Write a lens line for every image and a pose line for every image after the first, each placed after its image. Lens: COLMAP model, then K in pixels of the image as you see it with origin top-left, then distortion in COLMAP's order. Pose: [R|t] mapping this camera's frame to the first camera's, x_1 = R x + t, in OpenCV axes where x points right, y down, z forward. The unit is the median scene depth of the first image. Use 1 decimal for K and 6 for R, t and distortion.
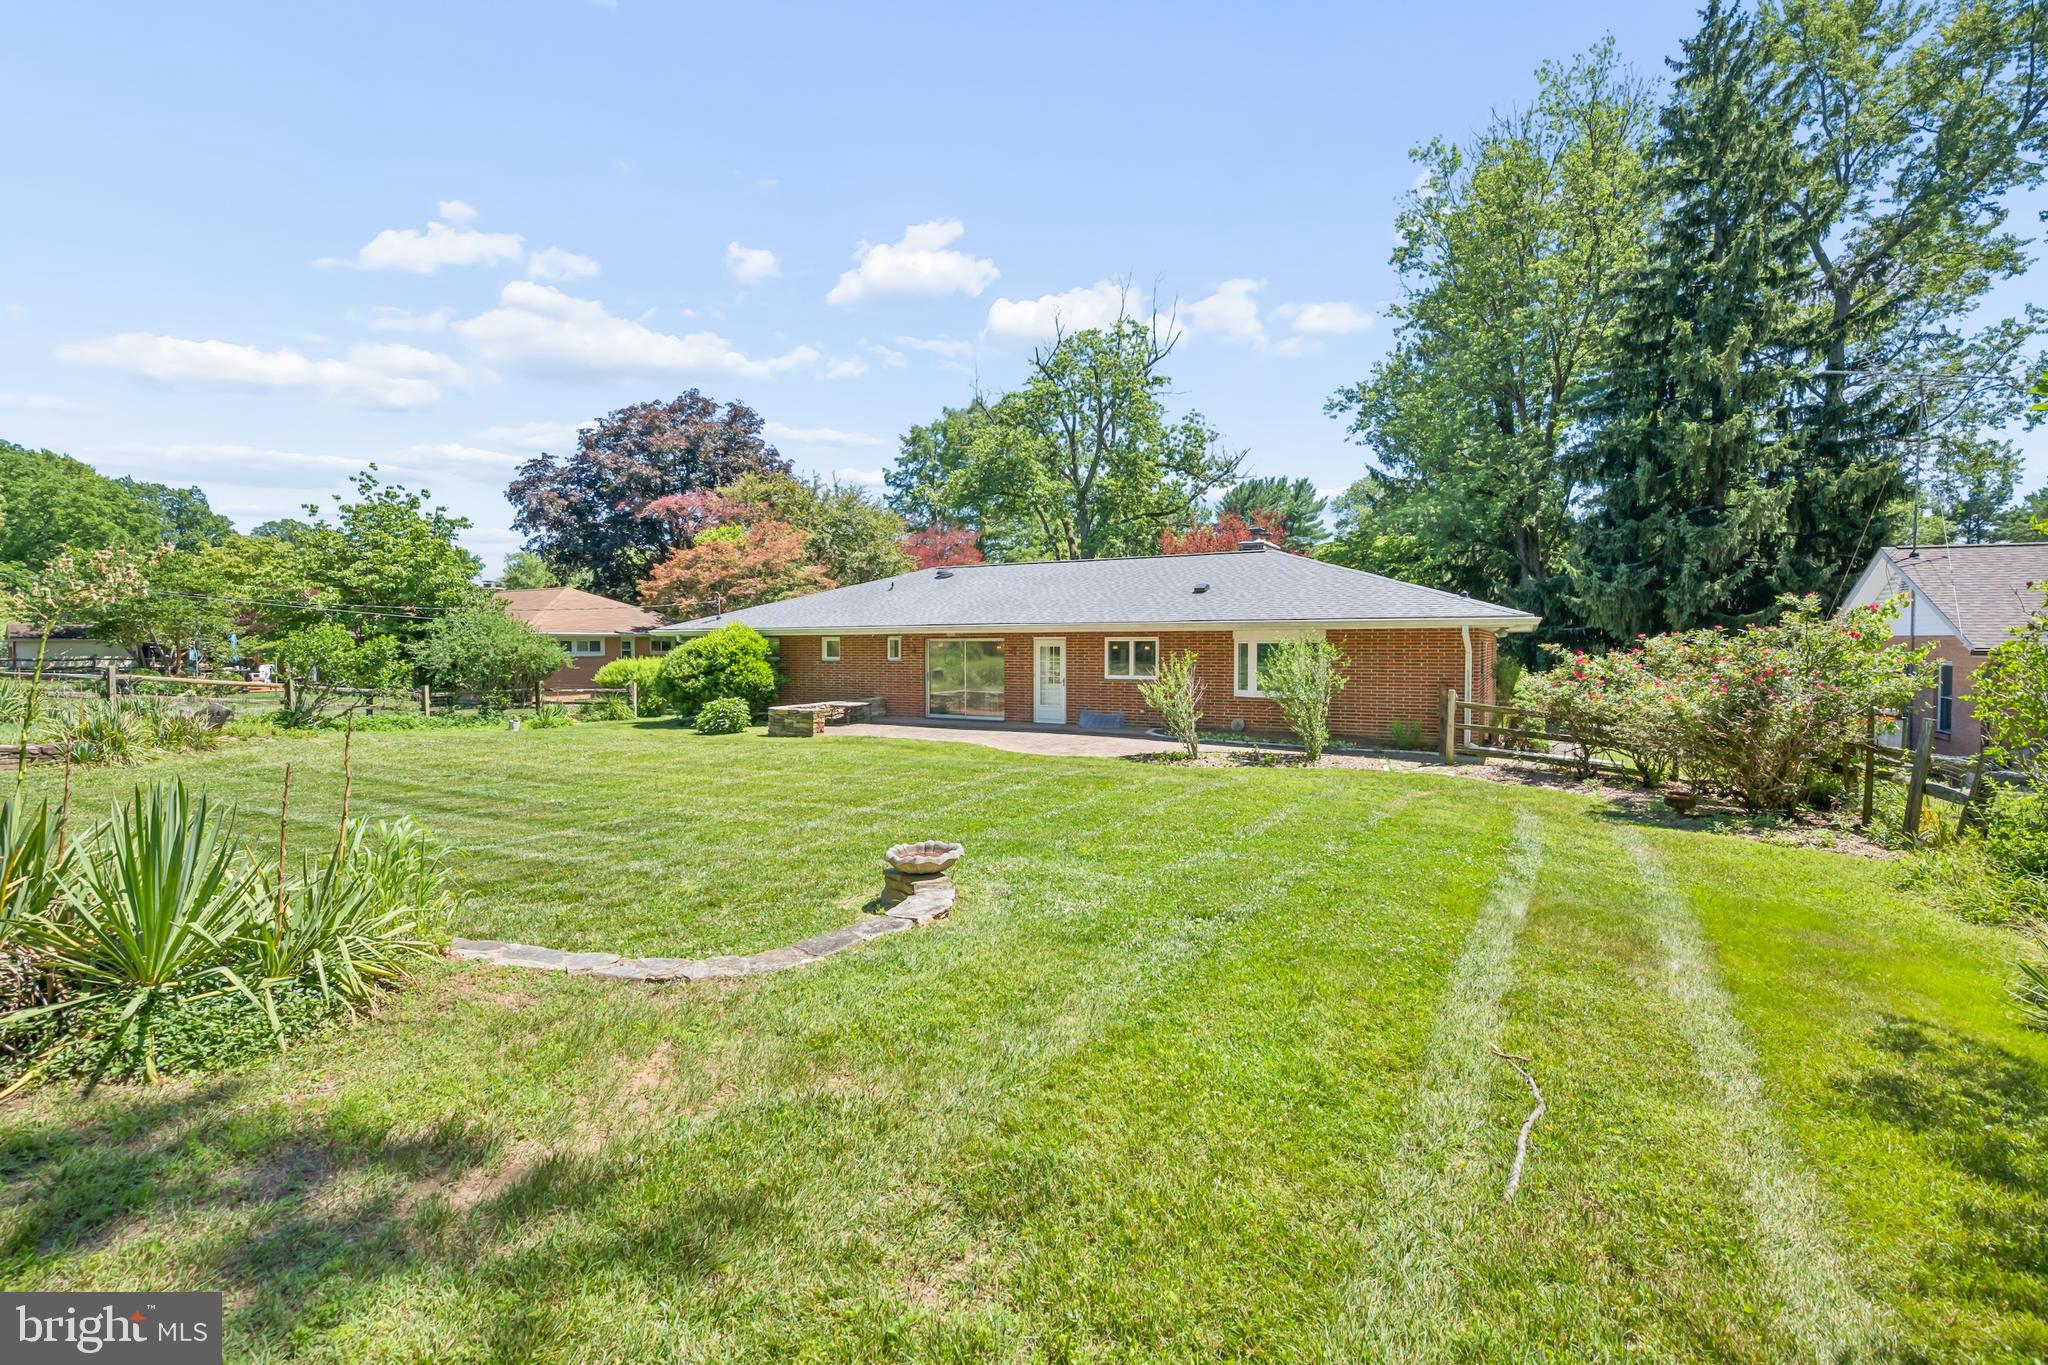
lens RADIAL K [[903.3, 0, 1020.6], [0, 903.3, 667.9], [0, 0, 1]] dist [-0.000841, -0.000110]
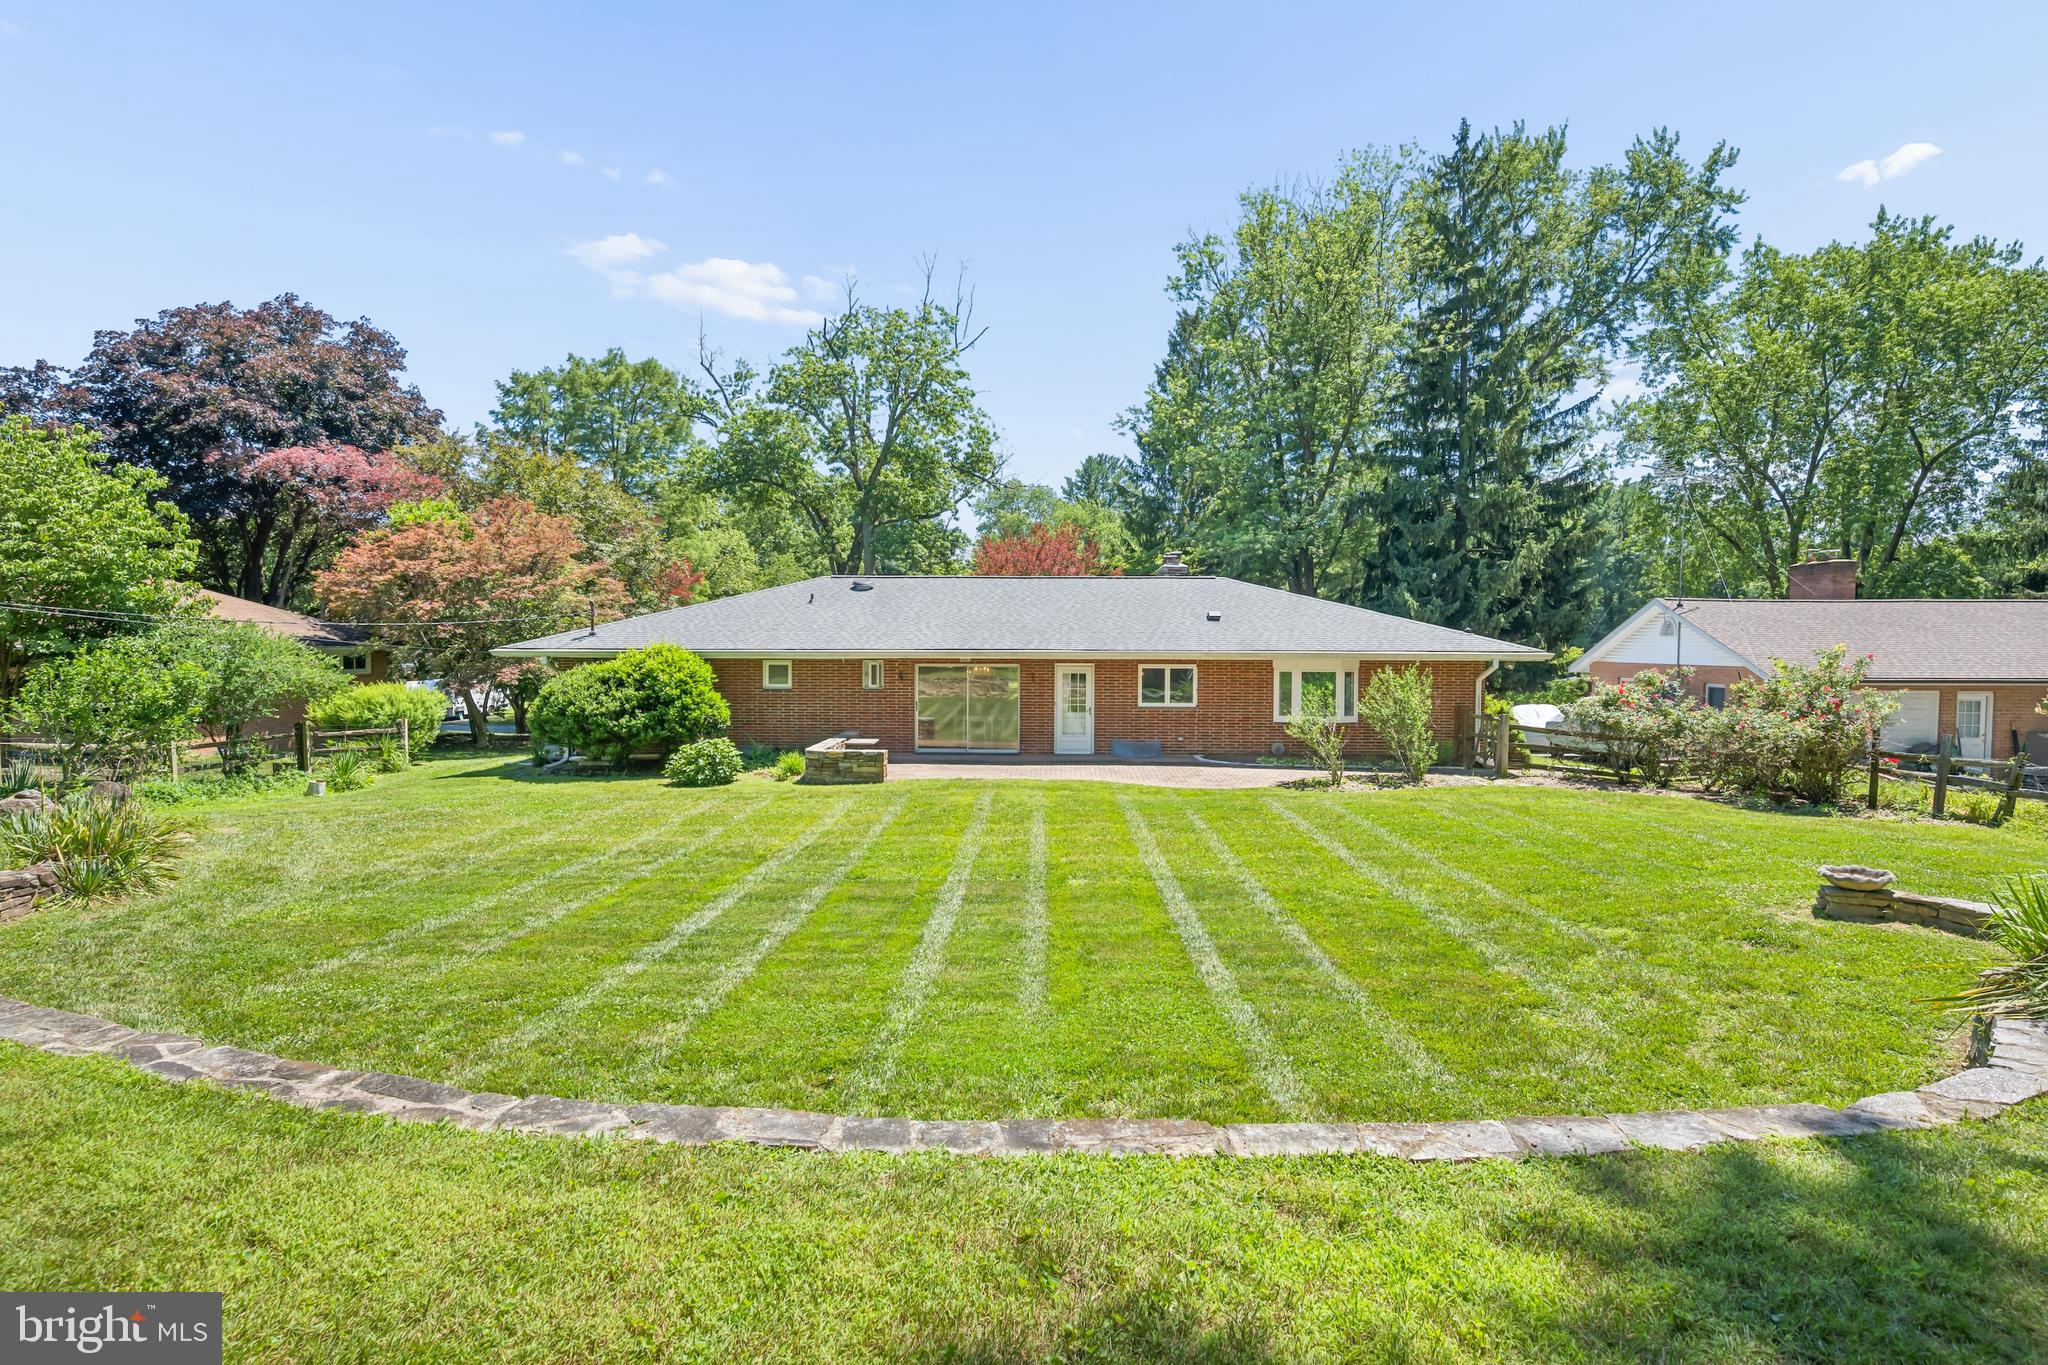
lens RADIAL K [[1019.3, 0, 1024.0], [0, 1019.3, 682.5], [0, 0, 1]] dist [0.001614, -0.000017]
pose [[0.888501, -0.008991, 0.458787, -0.466557], [0.005473, 0.999945, 0.008997, -0.022212], [-0.458842, -0.005483, 0.888501, 0.068289]]
